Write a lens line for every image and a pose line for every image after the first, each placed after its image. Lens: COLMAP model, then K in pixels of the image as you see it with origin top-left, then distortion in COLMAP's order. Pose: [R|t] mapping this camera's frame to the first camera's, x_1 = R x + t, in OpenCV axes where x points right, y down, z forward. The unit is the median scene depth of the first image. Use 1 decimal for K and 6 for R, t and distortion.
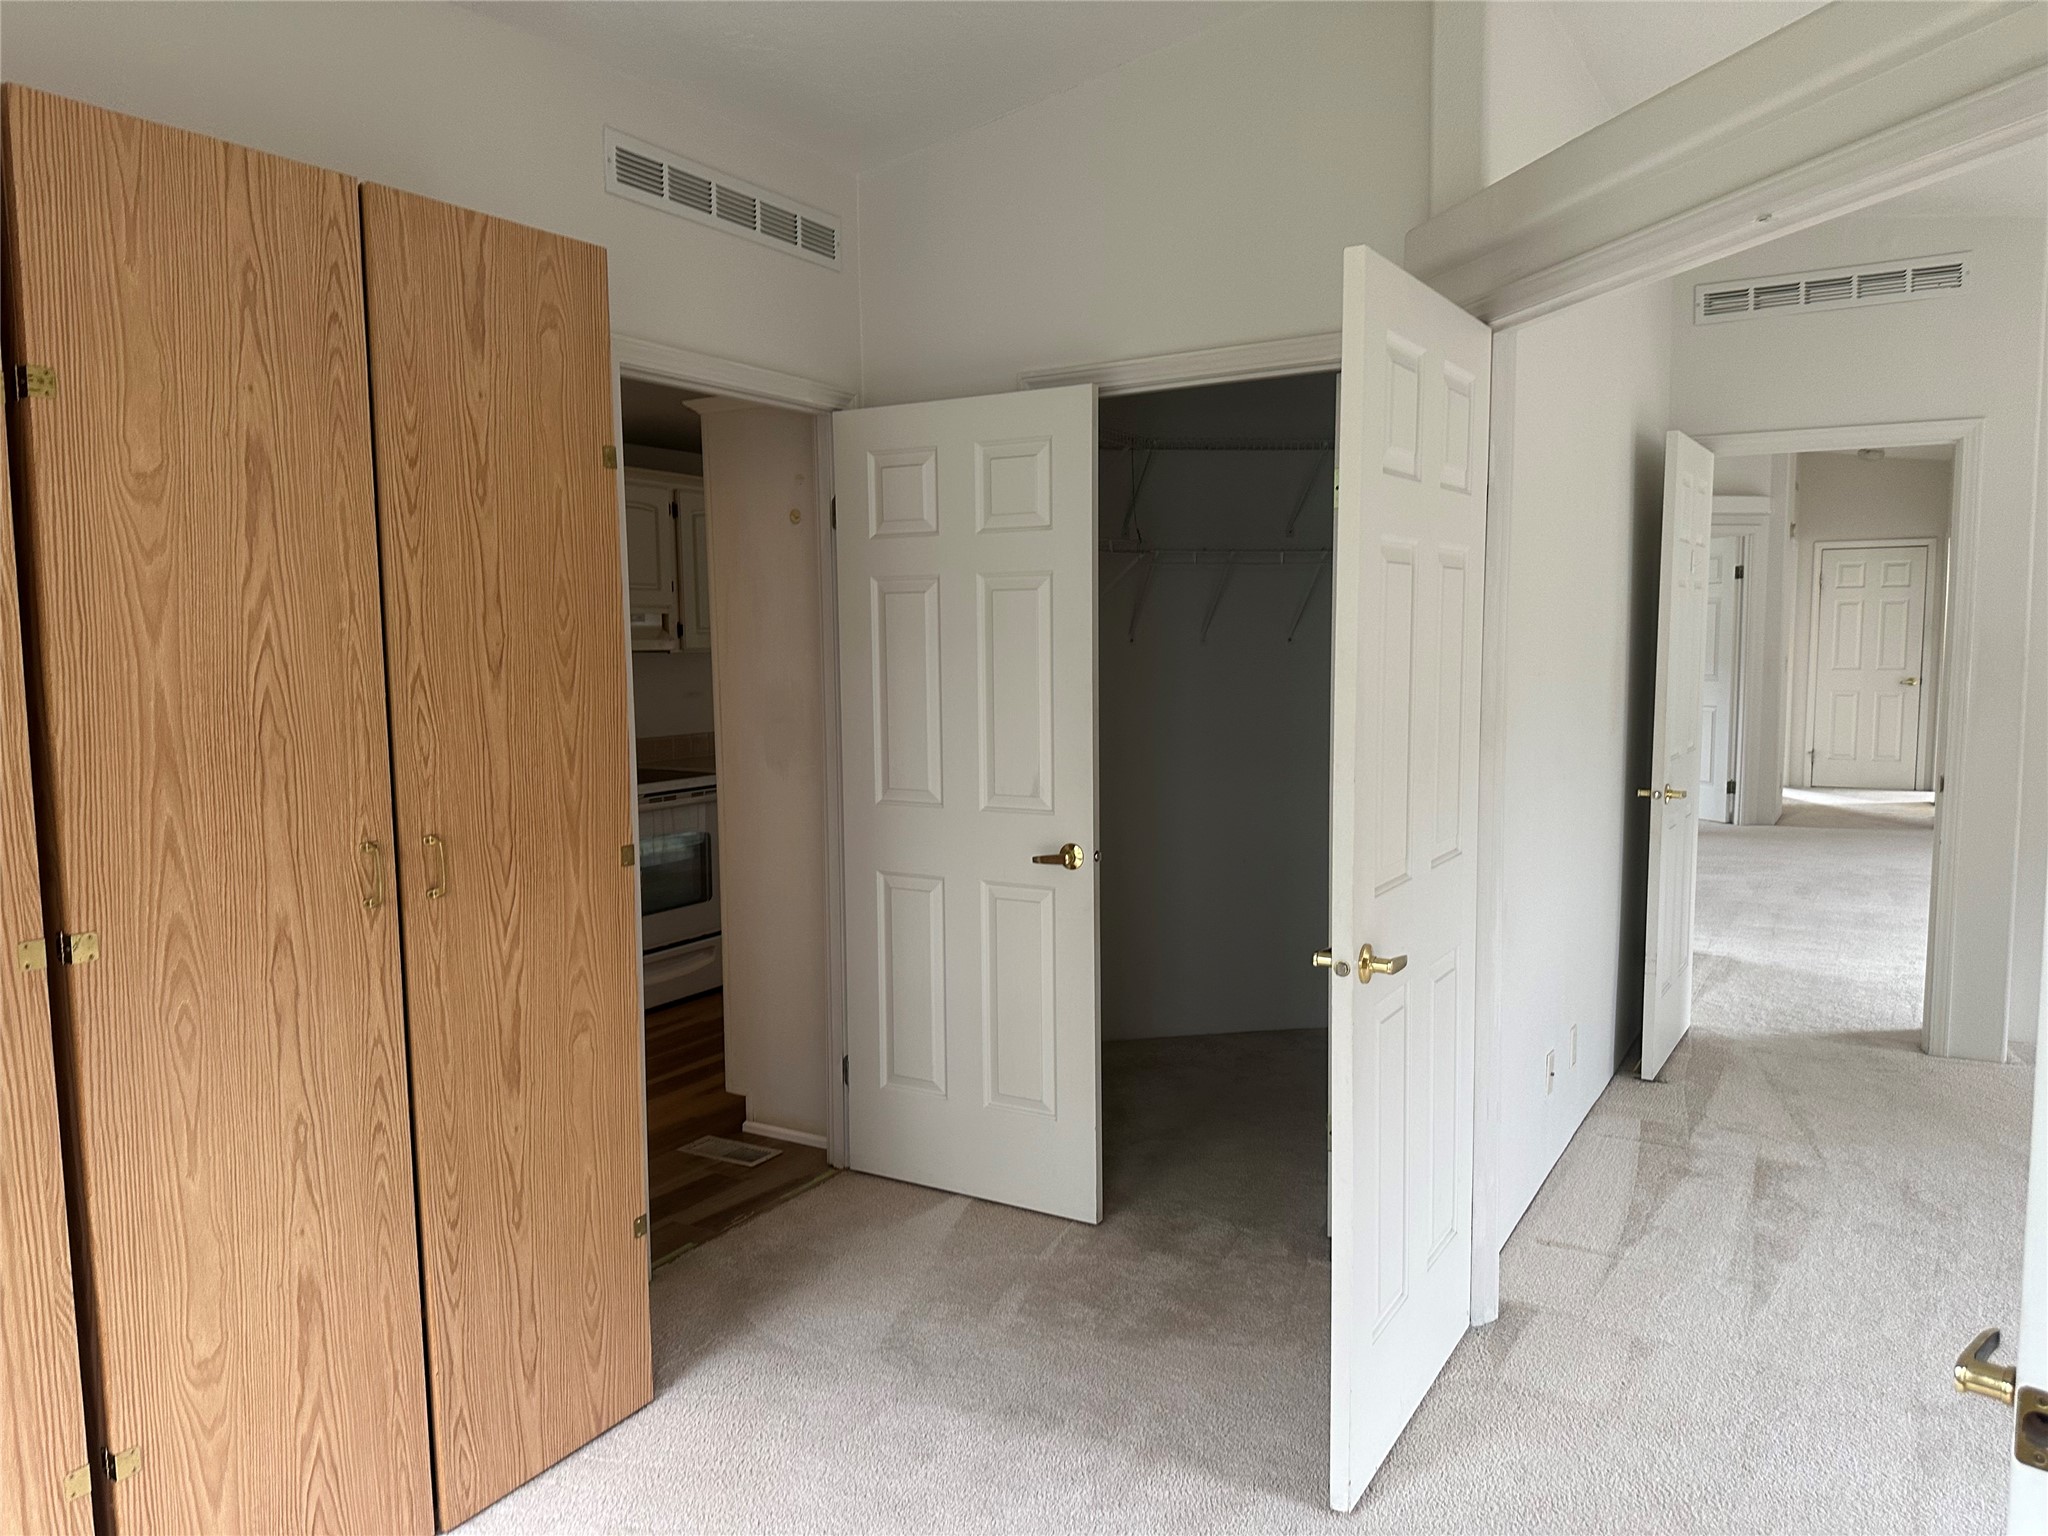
lens RADIAL K [[1424.2, 0, 1019.9], [0, 1424.2, 780.4], [0, 0, 1]] dist [0.056588, -0.075236]
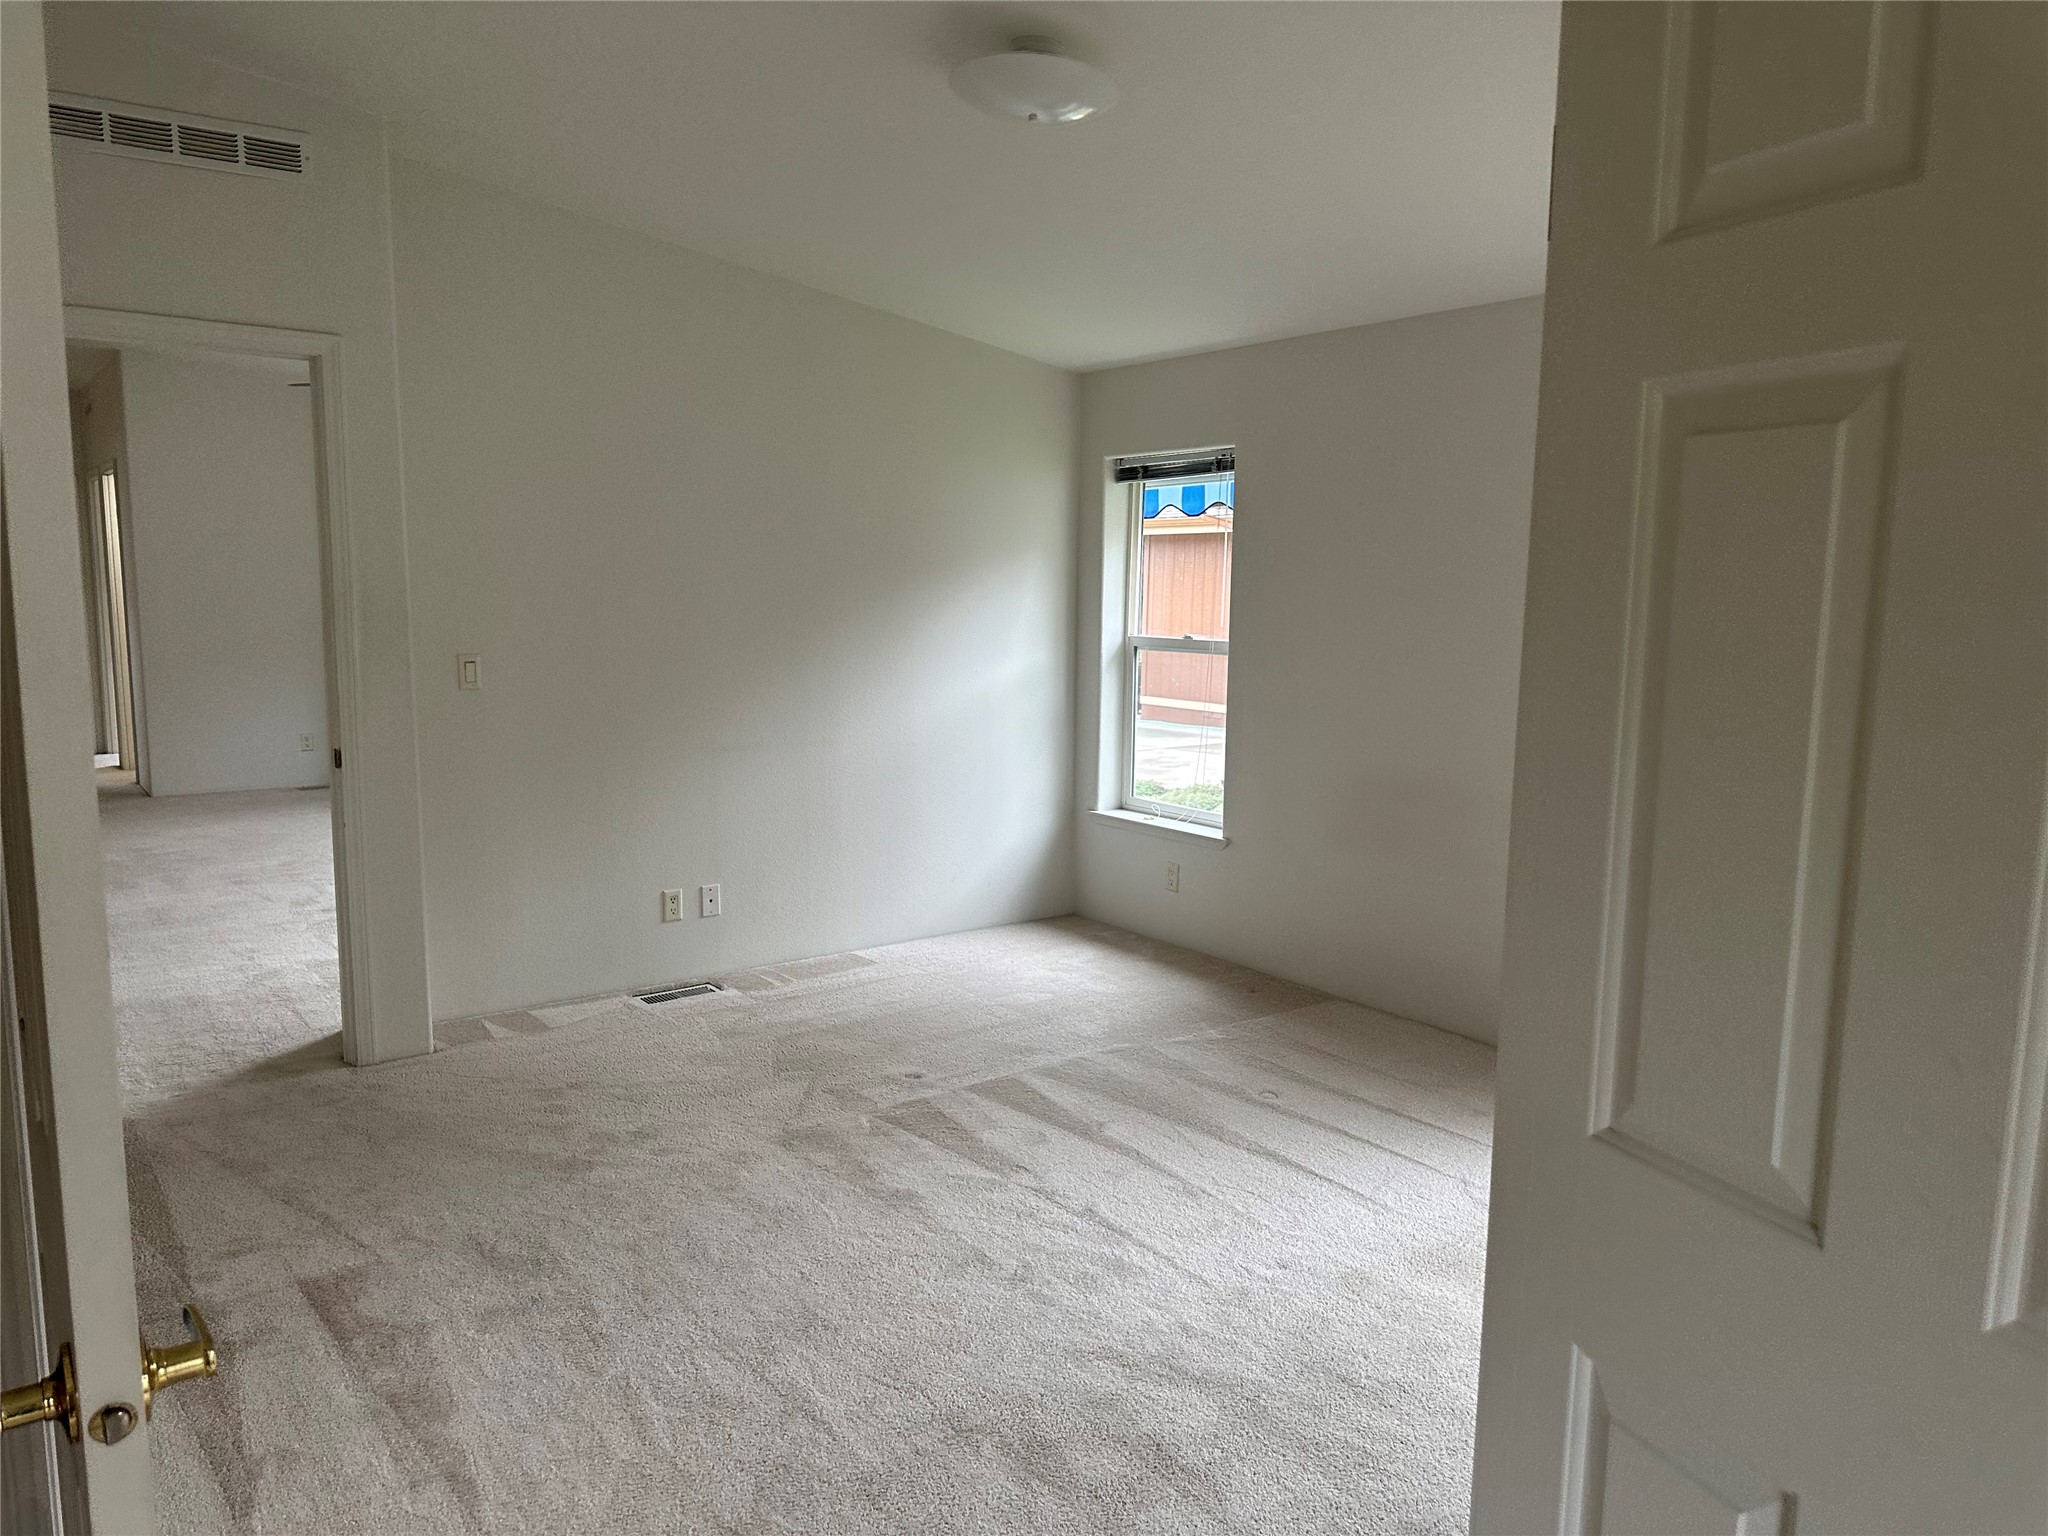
lens RADIAL K [[1424.2, 0, 1019.9], [0, 1424.2, 780.4], [0, 0, 1]] dist [0.056588, -0.075236]
pose [[0.360524, -0.110273, 0.926208, -0.016994], [0.075310, 0.993186, 0.088934, -0.030638], [-0.929705, 0.037690, 0.366373, 0.298594]]
